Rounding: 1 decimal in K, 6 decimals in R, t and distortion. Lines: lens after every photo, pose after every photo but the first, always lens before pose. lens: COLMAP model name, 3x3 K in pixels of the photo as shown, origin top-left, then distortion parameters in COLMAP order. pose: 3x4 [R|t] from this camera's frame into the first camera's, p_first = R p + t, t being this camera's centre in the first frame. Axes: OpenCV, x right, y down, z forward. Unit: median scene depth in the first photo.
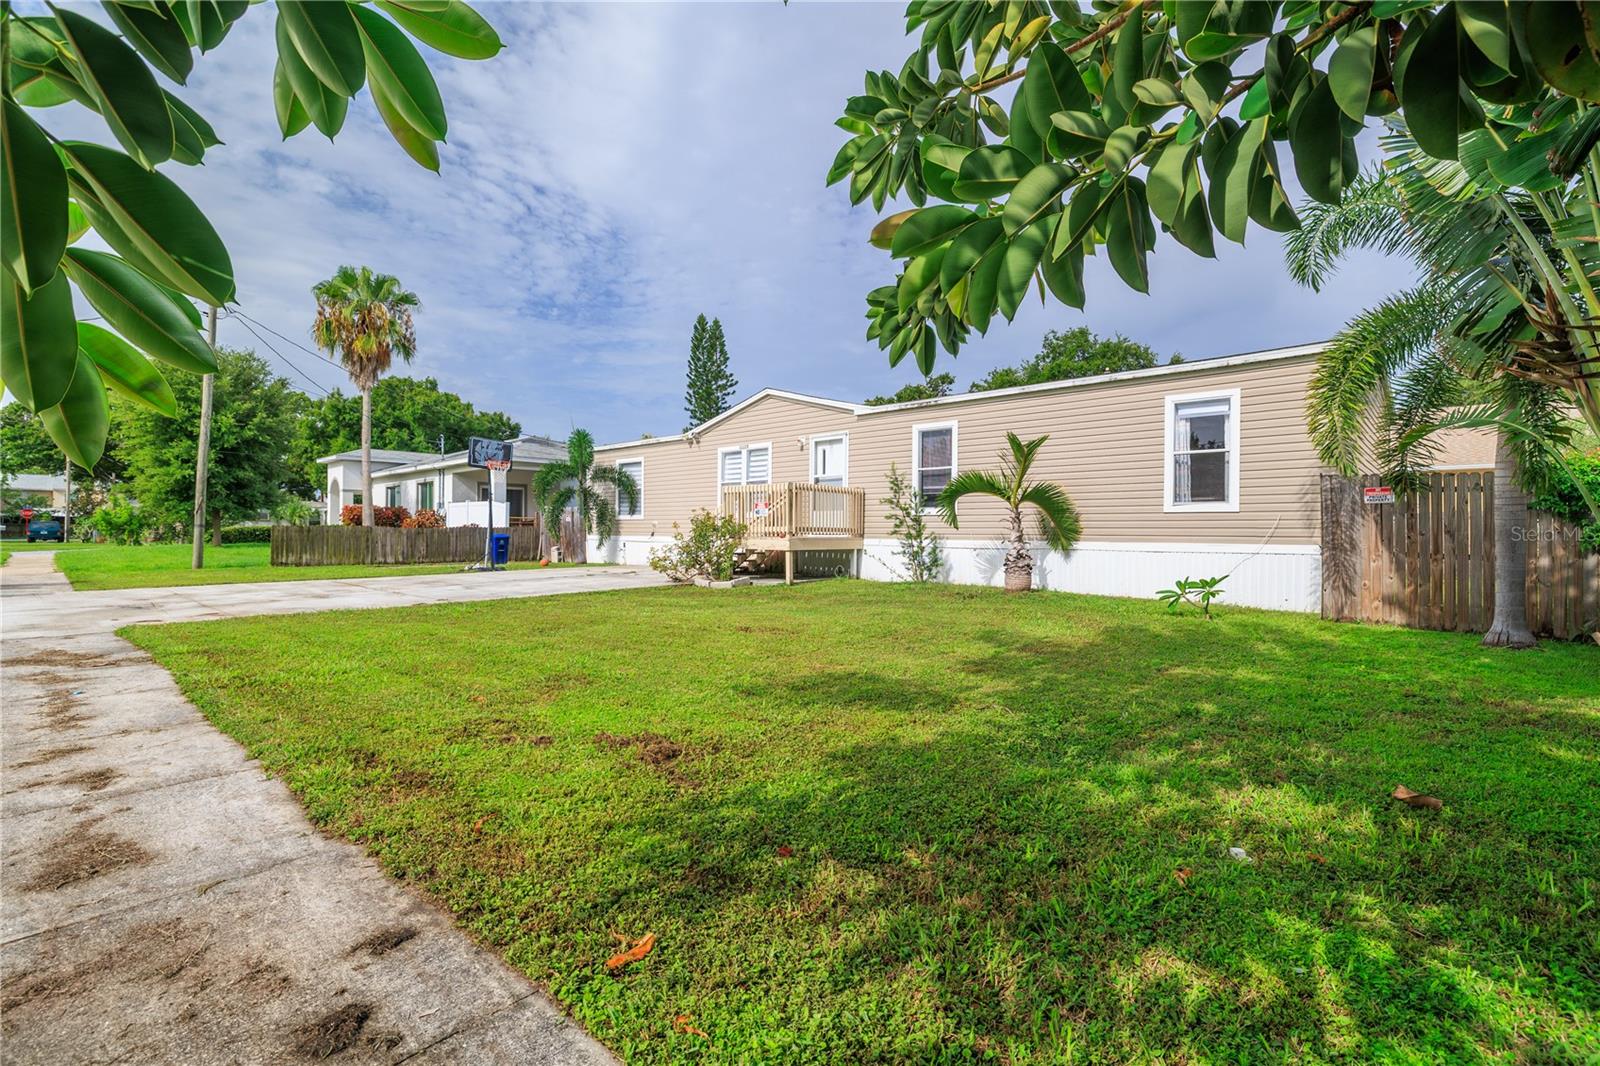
lens RADIAL K [[713.4, 0, 797.3], [0, 713.4, 529.5], [0, 0, 1]] dist [-0.000337, 0.000251]
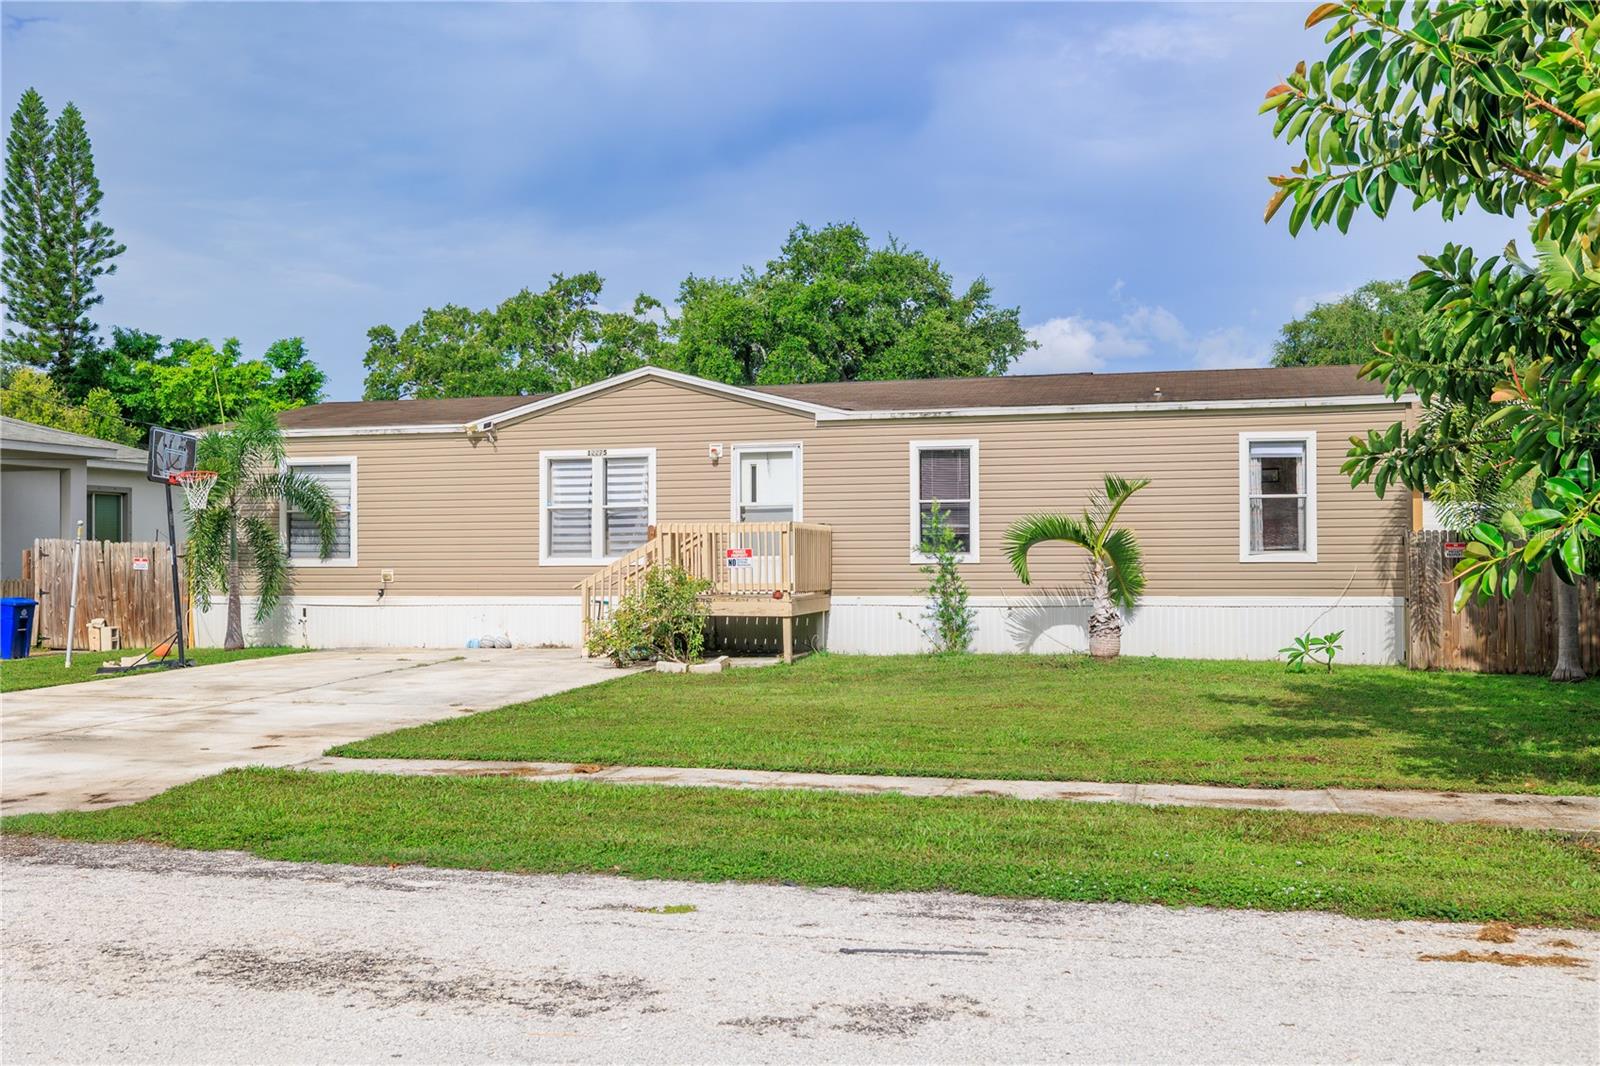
lens RADIAL K [[1536.8, 0, 800.0], [0, 1536.8, 533.0], [0, 0, 1]] dist [0.002304, -0.015138]
pose [[0.887736, -0.003975, 0.460335, -0.709284], [0.009414, 0.999910, -0.009520, -0.039348], [-0.460256, 0.012785, 0.887694, -0.374713]]
